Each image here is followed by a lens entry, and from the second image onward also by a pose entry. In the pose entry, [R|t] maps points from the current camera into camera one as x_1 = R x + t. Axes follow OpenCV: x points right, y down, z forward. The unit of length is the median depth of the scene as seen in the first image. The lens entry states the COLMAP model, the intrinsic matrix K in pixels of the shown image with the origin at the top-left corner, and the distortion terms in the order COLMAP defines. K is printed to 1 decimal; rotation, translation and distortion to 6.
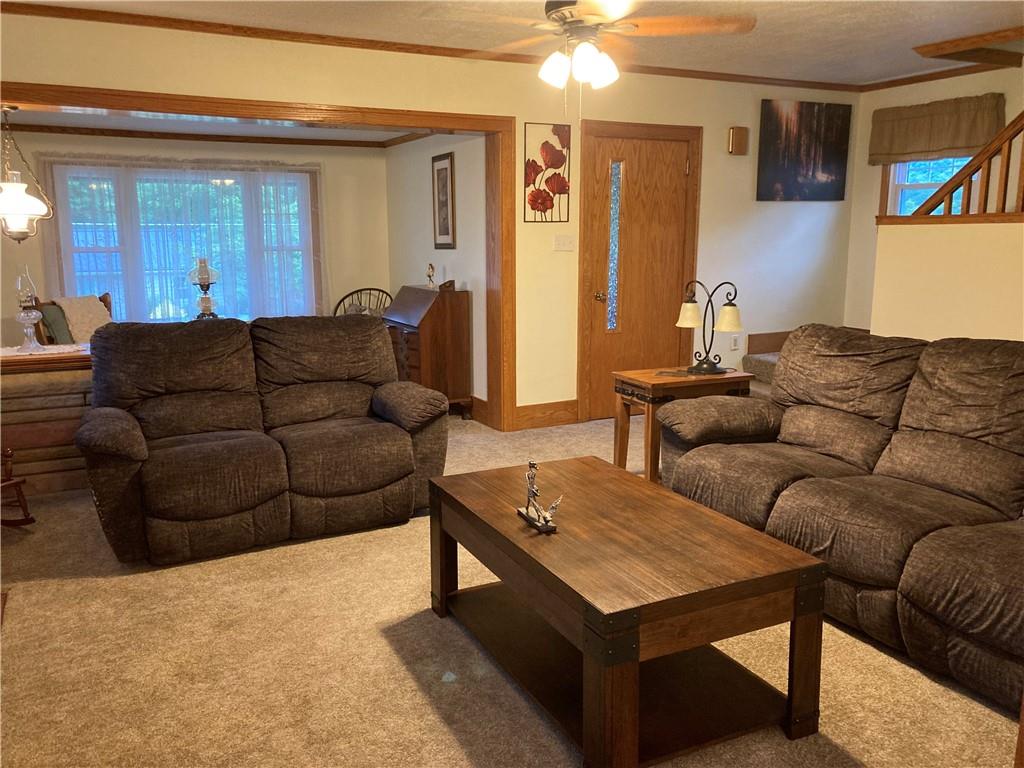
lens RADIAL K [[847.9, 0, 513.8], [0, 847.9, 382.0], [0, 0, 1]] dist [0.041543, -0.014622]
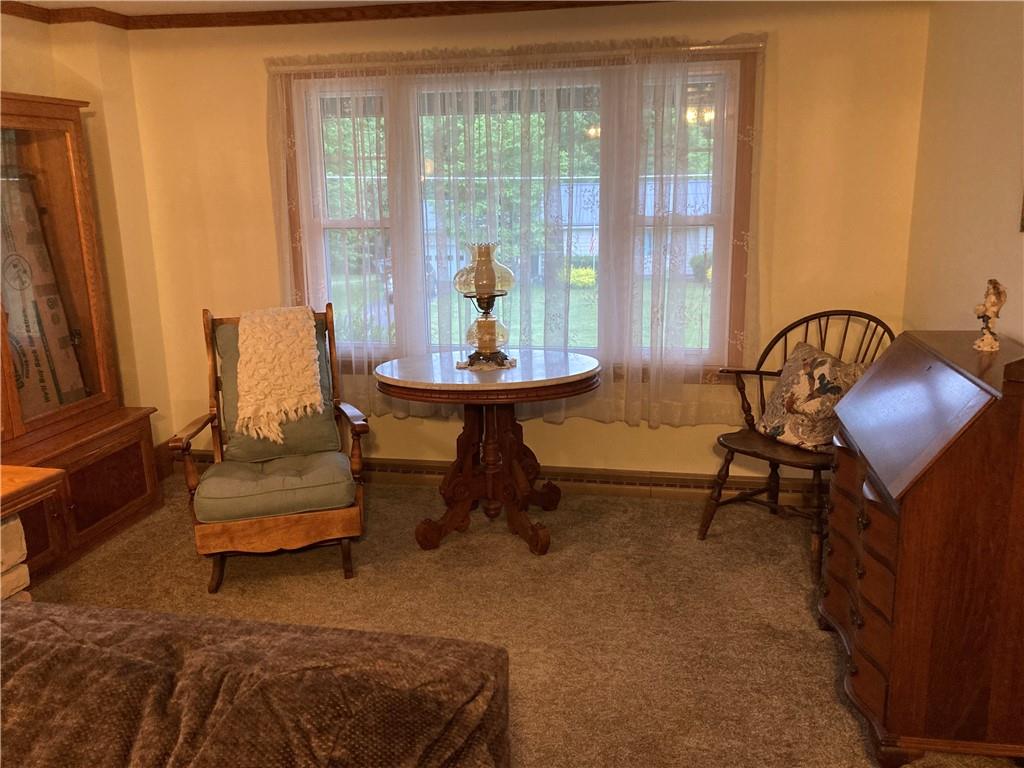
lens RADIAL K [[847.9, 0, 514.2], [0, 847.9, 389.2], [0, 0, 1]] dist [0.041543, -0.014622]
pose [[0.793810, 0.128614, -0.594411, -0.040046], [-0.090988, 0.991498, 0.093023, -0.106007], [0.601321, -0.019758, 0.798763, 0.589842]]
